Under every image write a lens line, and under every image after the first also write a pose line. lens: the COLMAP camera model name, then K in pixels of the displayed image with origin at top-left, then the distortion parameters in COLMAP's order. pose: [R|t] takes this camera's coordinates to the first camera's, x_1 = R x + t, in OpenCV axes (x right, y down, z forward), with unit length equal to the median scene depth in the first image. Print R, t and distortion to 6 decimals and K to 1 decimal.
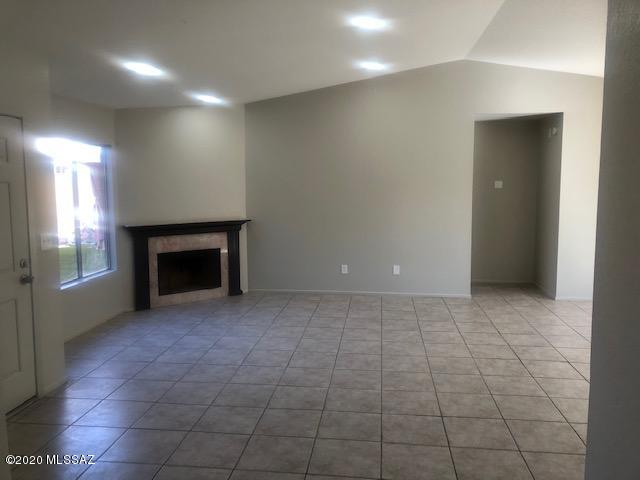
lens RADIAL K [[530.4, 0, 318.5], [0, 530.4, 236.2], [0, 0, 1]] dist [0.066060, -0.077719]
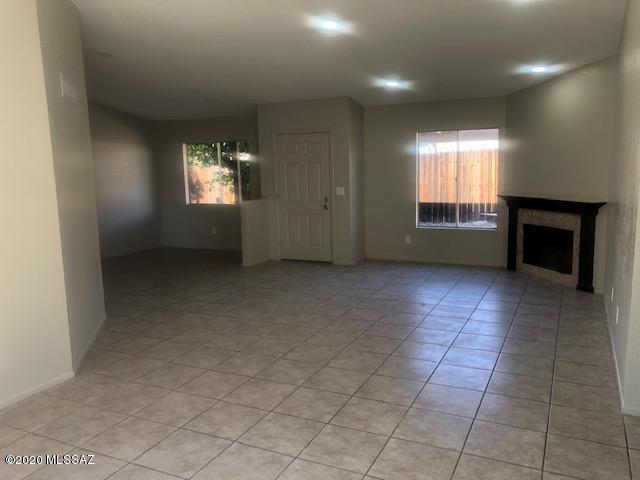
lens RADIAL K [[530.4, 0, 318.5], [0, 530.4, 236.2], [0, 0, 1]] dist [0.066060, -0.077719]
pose [[-0.348006, 0.137960, -0.927286, 1.088367], [-0.072233, 0.982227, 0.173242, -0.128316], [0.934705, 0.127270, -0.331856, 1.243304]]
